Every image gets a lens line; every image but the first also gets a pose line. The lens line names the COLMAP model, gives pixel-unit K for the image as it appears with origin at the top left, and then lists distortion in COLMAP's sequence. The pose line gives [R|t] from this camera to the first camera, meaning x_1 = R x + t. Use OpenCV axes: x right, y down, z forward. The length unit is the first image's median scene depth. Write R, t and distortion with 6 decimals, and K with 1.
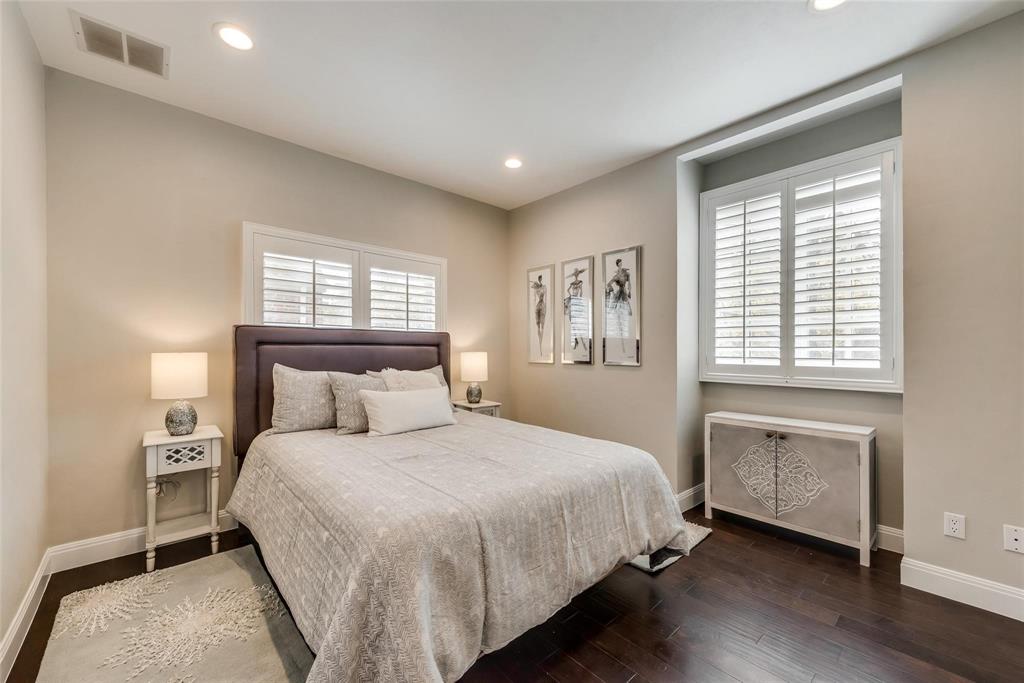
lens RADIAL K [[407.5, 0, 510.3], [0, 407.5, 345.5], [0, 0, 1]] dist [0.001280, -0.000032]
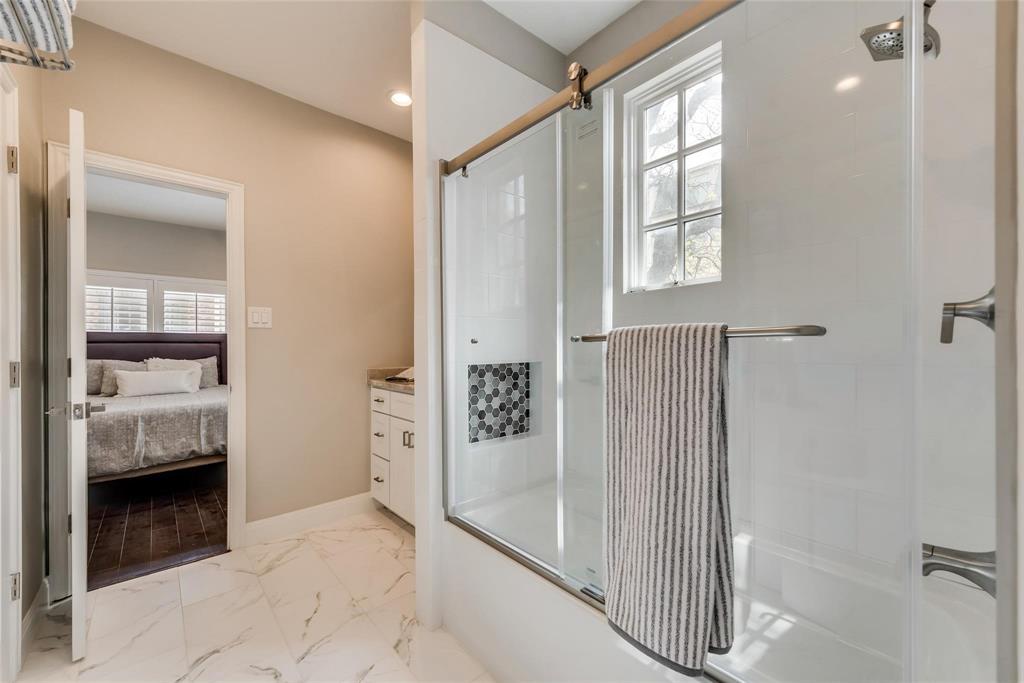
lens RADIAL K [[407.5, 0, 513.2], [0, 407.5, 344.7], [0, 0, 1]] dist [0.001280, -0.000032]
pose [[0.999931, -0.011718, -0.001152, 1.028989], [0.011723, 0.999922, 0.004258, 0.015075], [0.001102, -0.004271, 0.999990, -0.530375]]
